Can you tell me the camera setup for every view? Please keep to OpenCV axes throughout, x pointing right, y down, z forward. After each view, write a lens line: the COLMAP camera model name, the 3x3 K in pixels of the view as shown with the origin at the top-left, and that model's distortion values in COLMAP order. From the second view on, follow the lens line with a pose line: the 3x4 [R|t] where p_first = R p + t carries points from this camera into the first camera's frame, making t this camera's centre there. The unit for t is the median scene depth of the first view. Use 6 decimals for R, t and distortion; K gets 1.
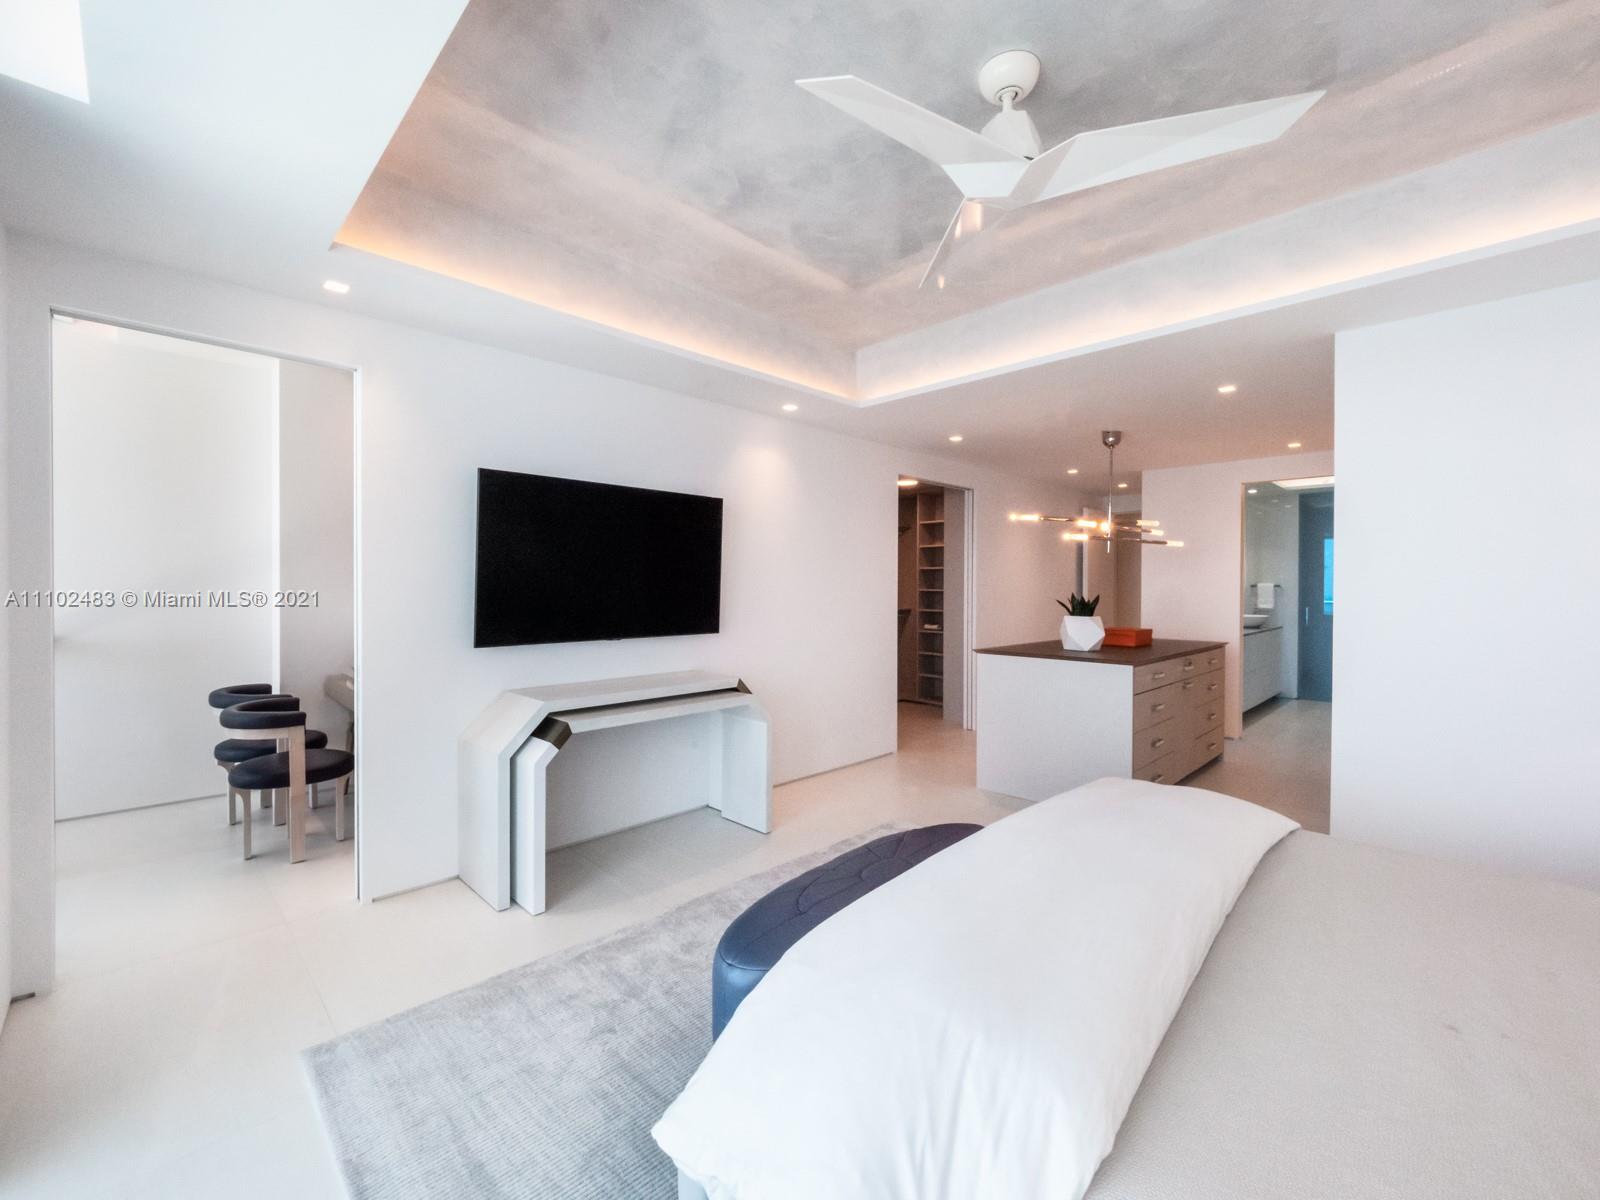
lens RADIAL K [[688.2, 0, 789.5], [0, 688.2, 598.2], [0, 0, 1]] dist [-0.000029, -0.000101]
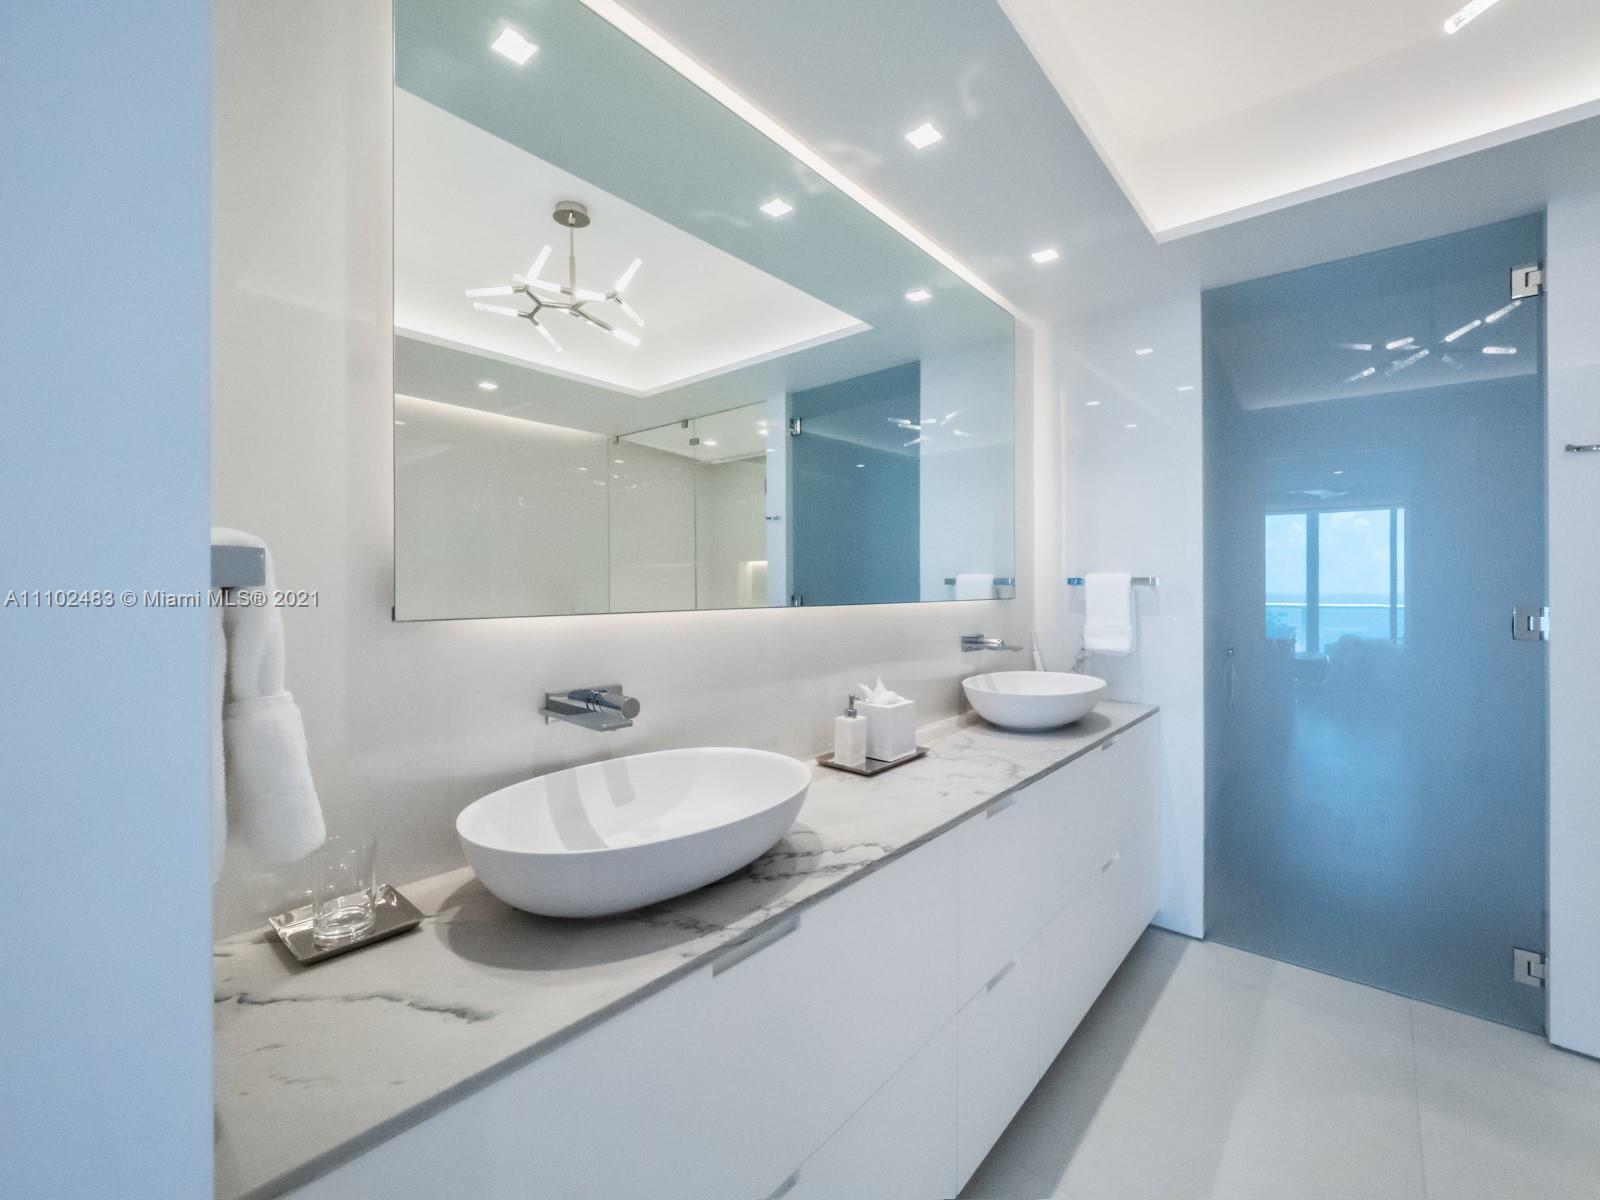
lens RADIAL K [[688.2, 0, 789.5], [0, 688.2, 598.2], [0, 0, 1]] dist [-0.000029, -0.000101]
pose [[0.997478, -0.010864, 0.070143, 0.553514], [0.011172, 0.999930, -0.003996, -0.010741], [-0.070095, 0.004769, 0.997529, 0.733117]]
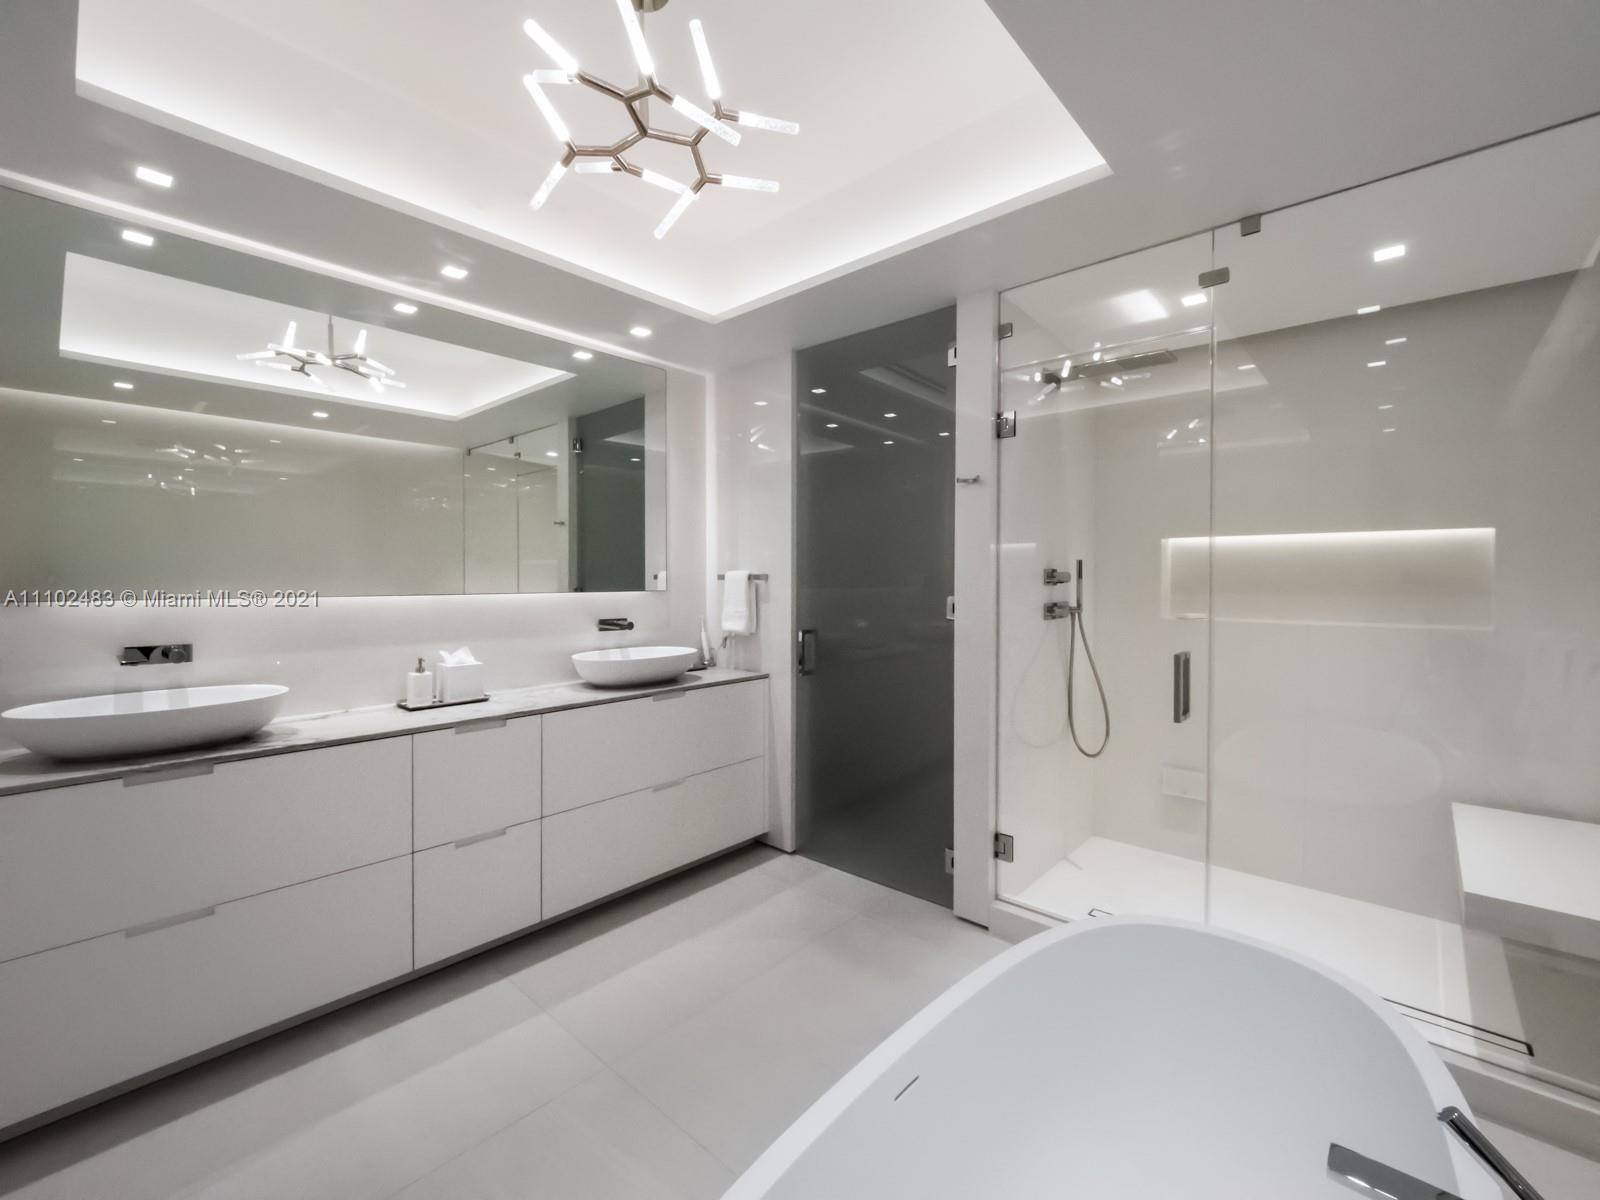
lens RADIAL K [[685.6, 0, 802.5], [0, 685.6, 591.4], [0, 0, 1]] dist [-0.023629, -0.000136]
pose [[0.997646, -0.006795, 0.068240, 0.745783], [0.006823, 0.999977, -0.000184, -0.009518], [-0.068237, 0.000649, 0.997669, 0.626501]]
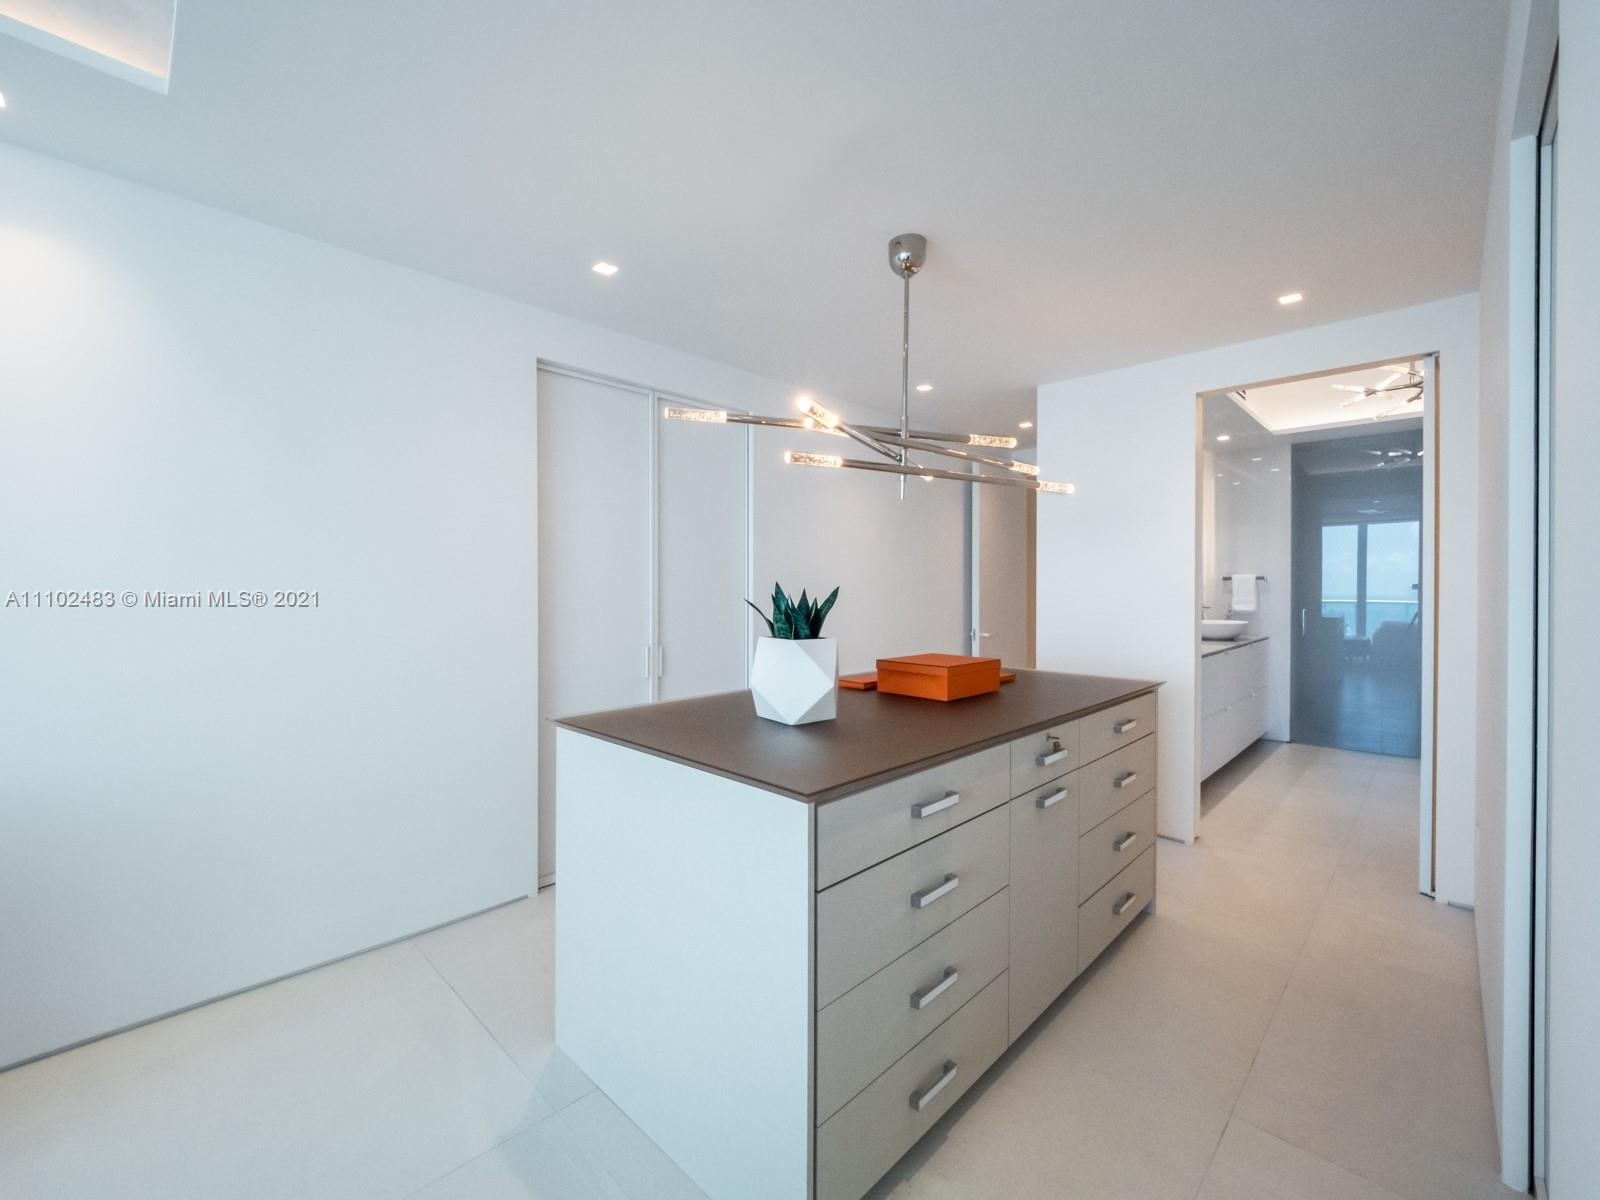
lens RADIAL K [[688.2, 0, 789.5], [0, 688.2, 598.2], [0, 0, 1]] dist [-0.000029, -0.000101]
pose [[0.999876, -0.004538, 0.015048, 0.240958], [0.004571, 0.999987, -0.002171, 0.001721], [-0.015038, 0.002240, 0.999884, 0.338051]]
